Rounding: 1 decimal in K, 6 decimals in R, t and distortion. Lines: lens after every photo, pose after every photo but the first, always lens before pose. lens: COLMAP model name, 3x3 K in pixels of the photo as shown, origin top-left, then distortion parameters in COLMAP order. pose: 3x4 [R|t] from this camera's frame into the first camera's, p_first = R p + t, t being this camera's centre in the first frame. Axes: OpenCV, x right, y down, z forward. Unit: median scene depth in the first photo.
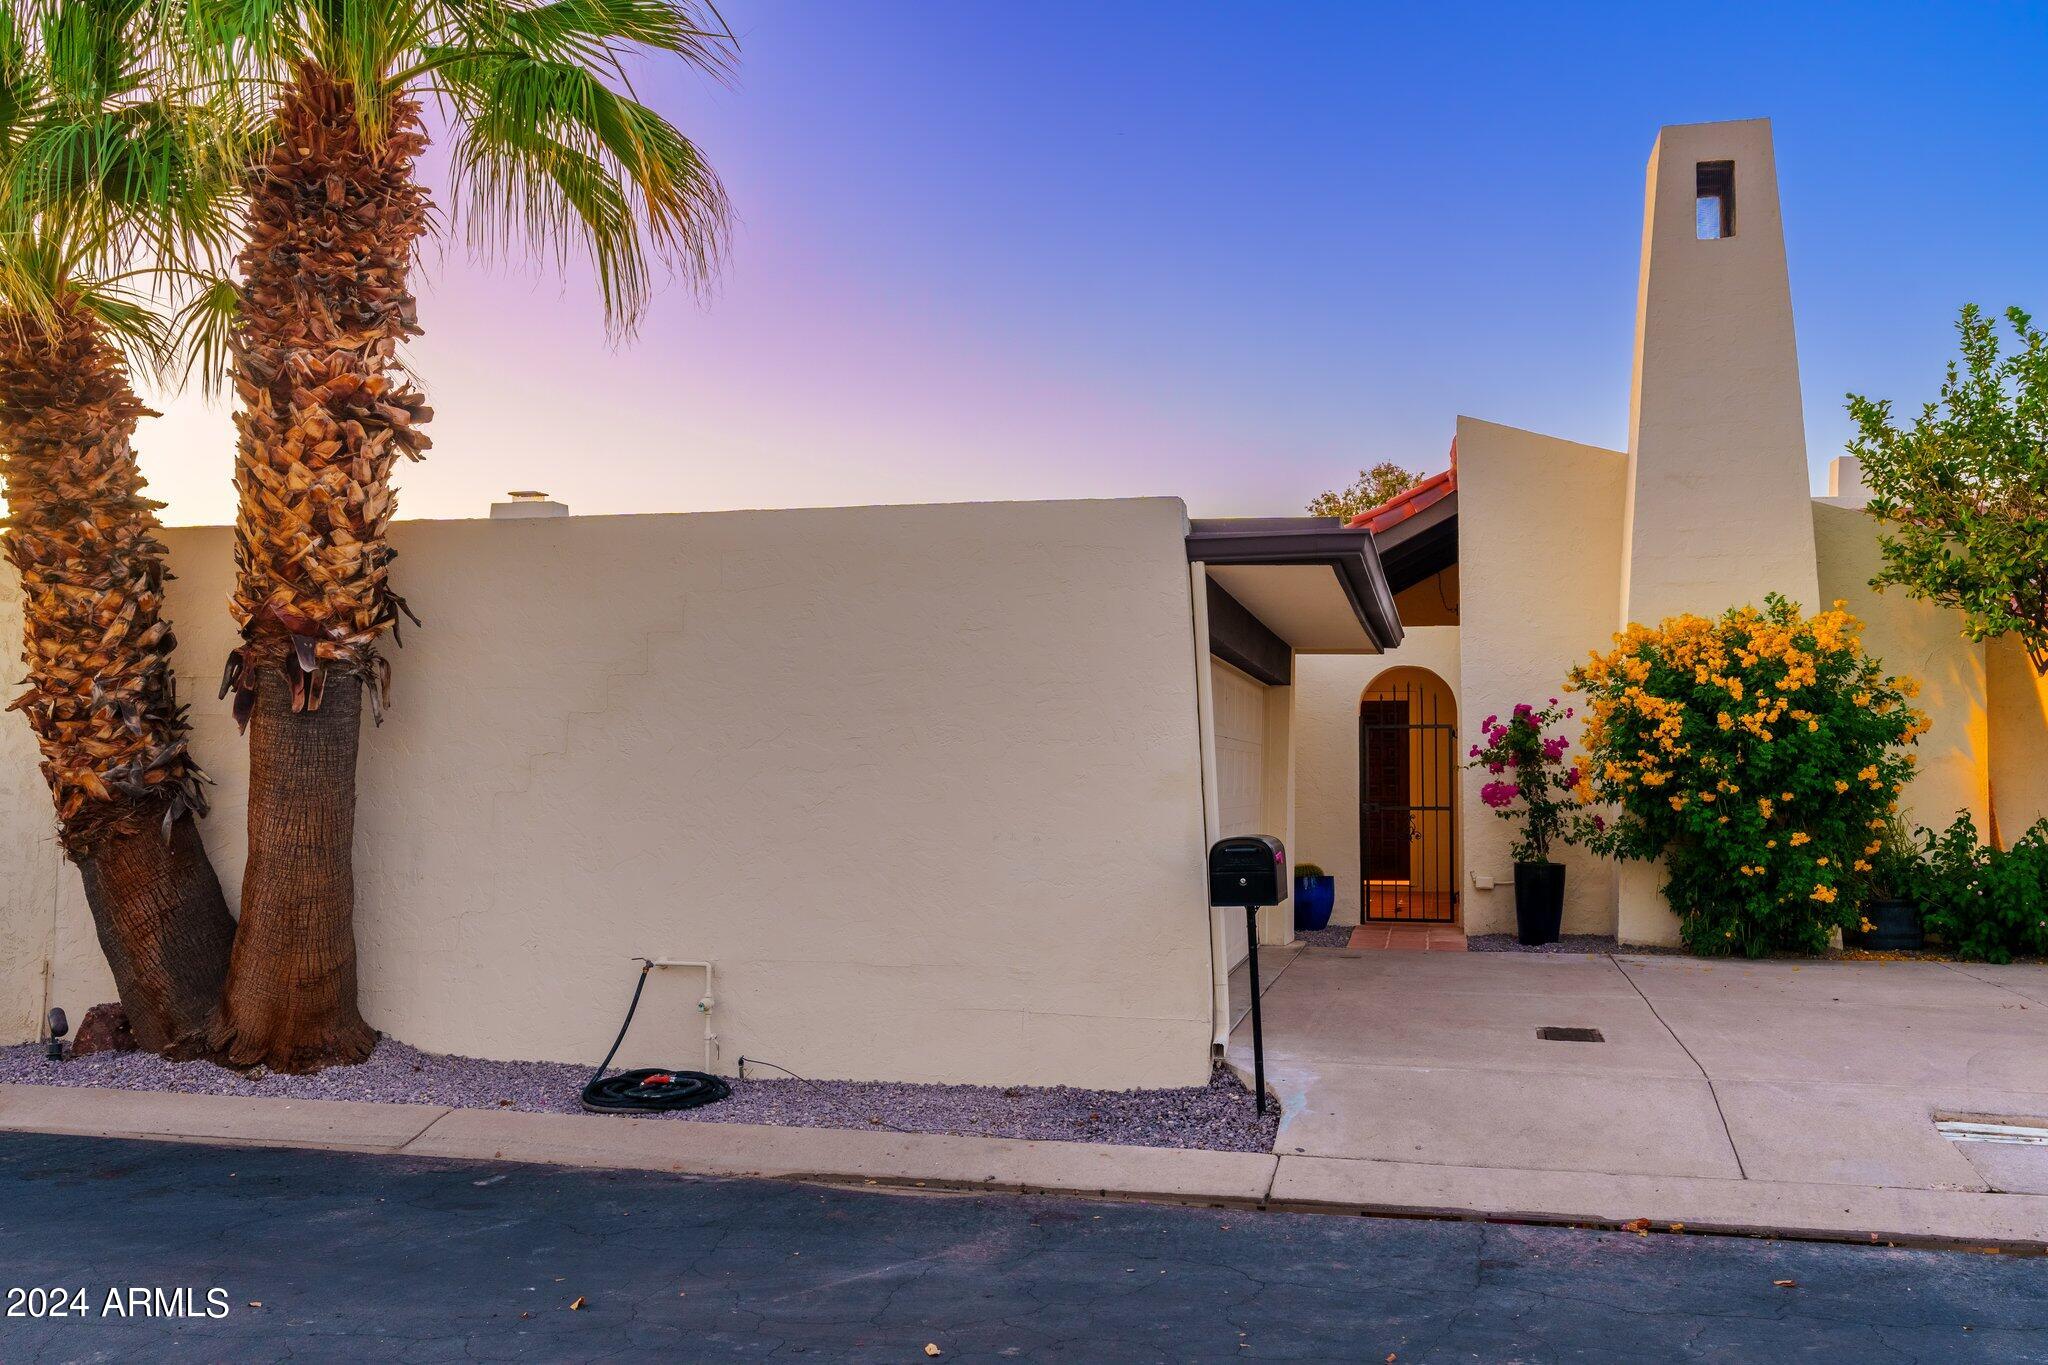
lens RADIAL K [[1873.5, 0, 1025.7], [0, 1873.5, 715.3], [0, 0, 1]] dist [0.003954, 0.000832]
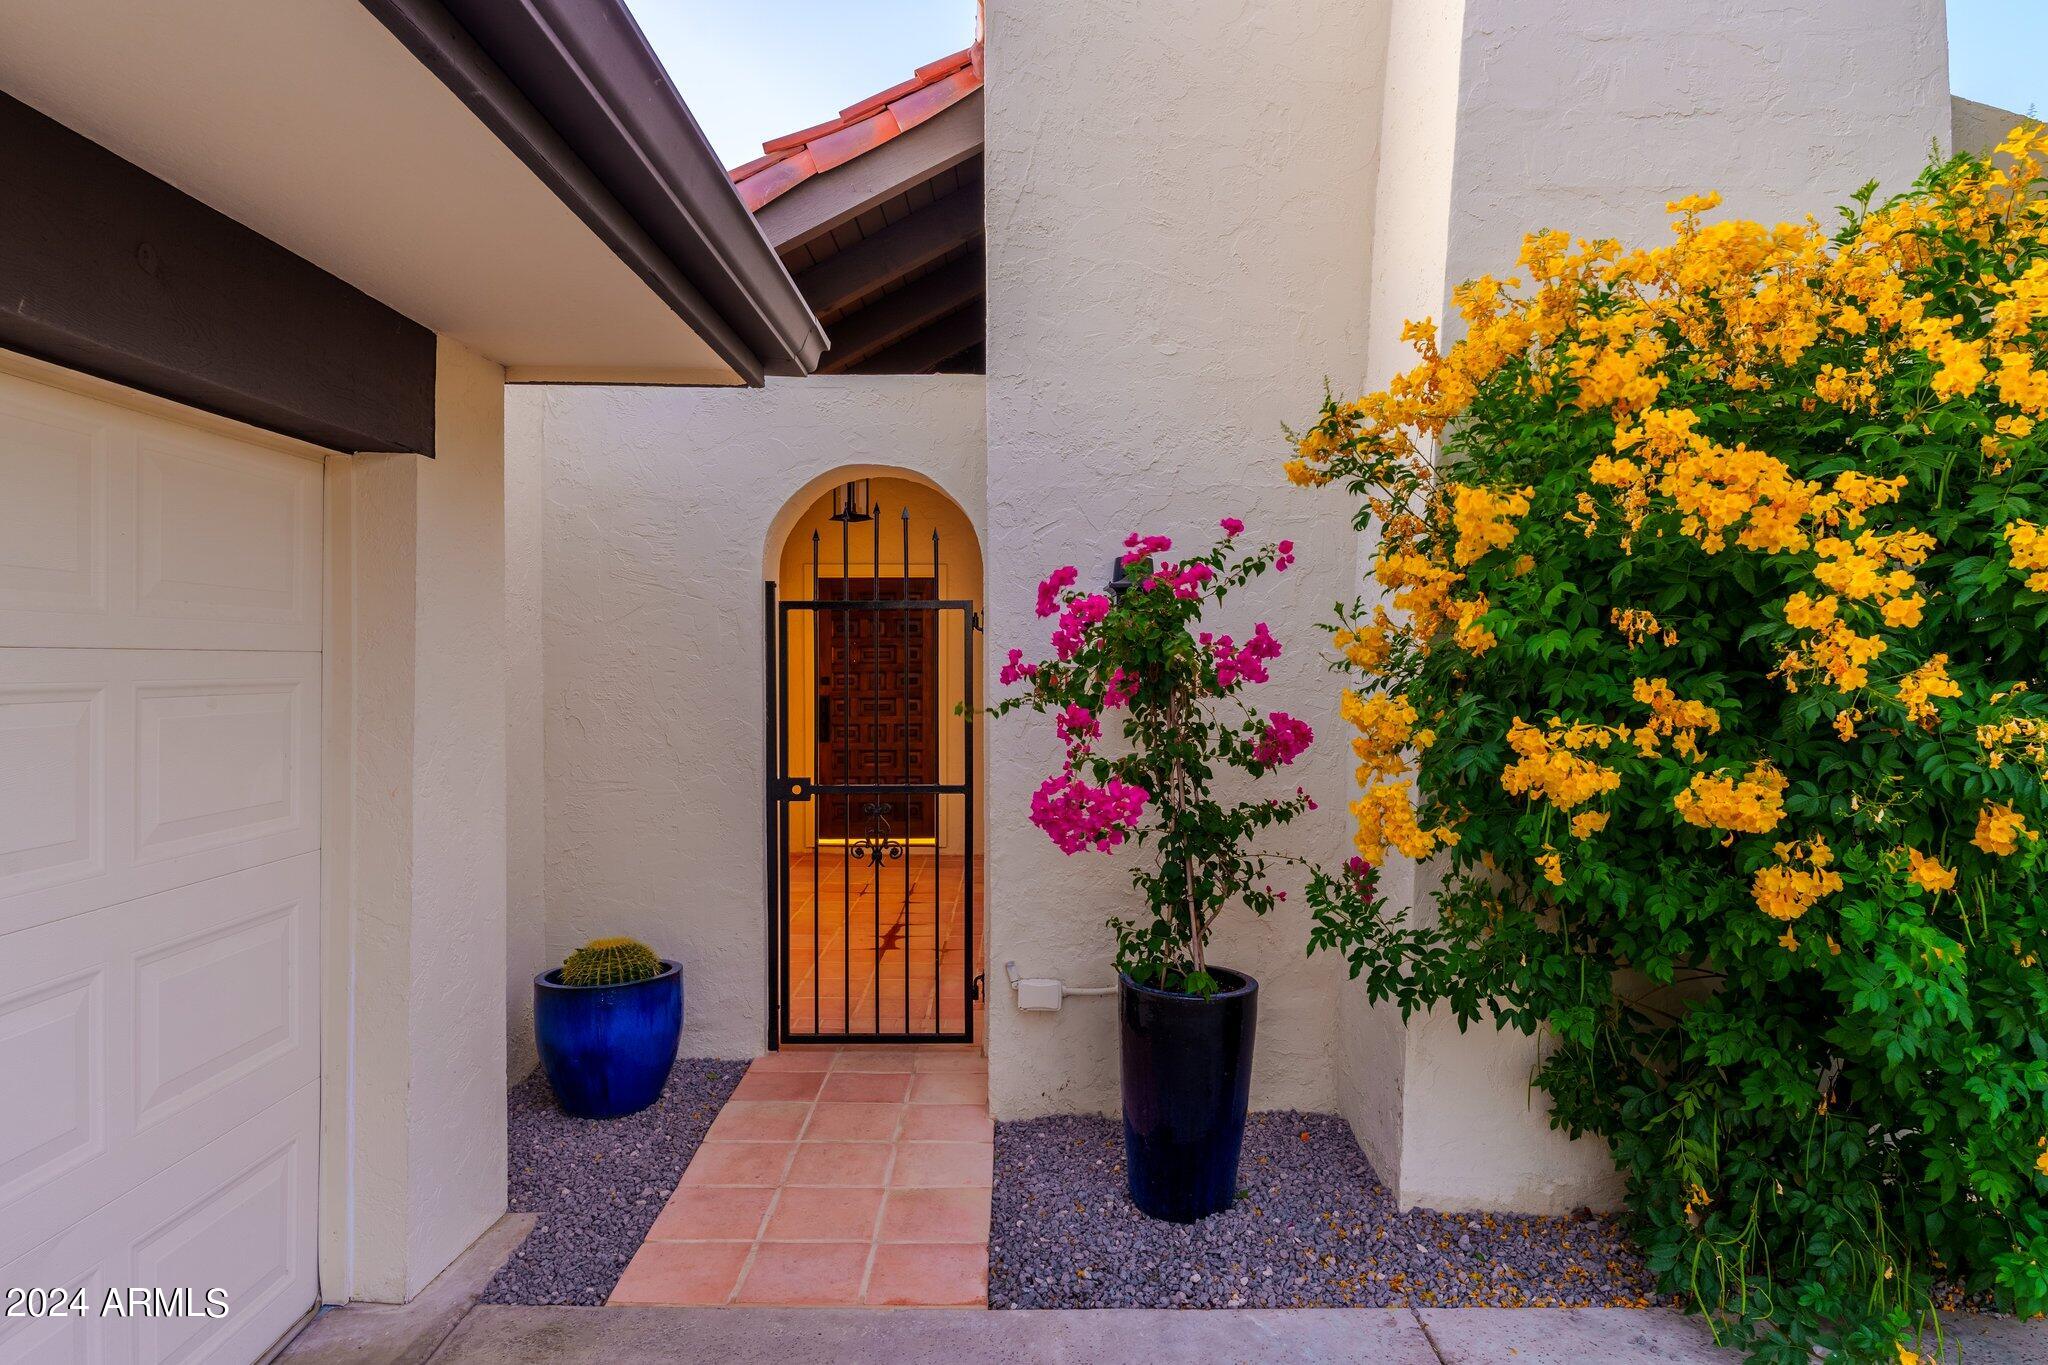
lens RADIAL K [[1282.1, 0, 1024.0], [0, 1282.1, 682.5], [0, 0, 1]] dist [-0.002644, -0.000693]
pose [[0.974535, -0.005509, 0.224167, 0.192786], [-0.006430, 0.998601, 0.052494, 0.009648], [-0.224143, -0.052598, 0.973136, 0.787798]]
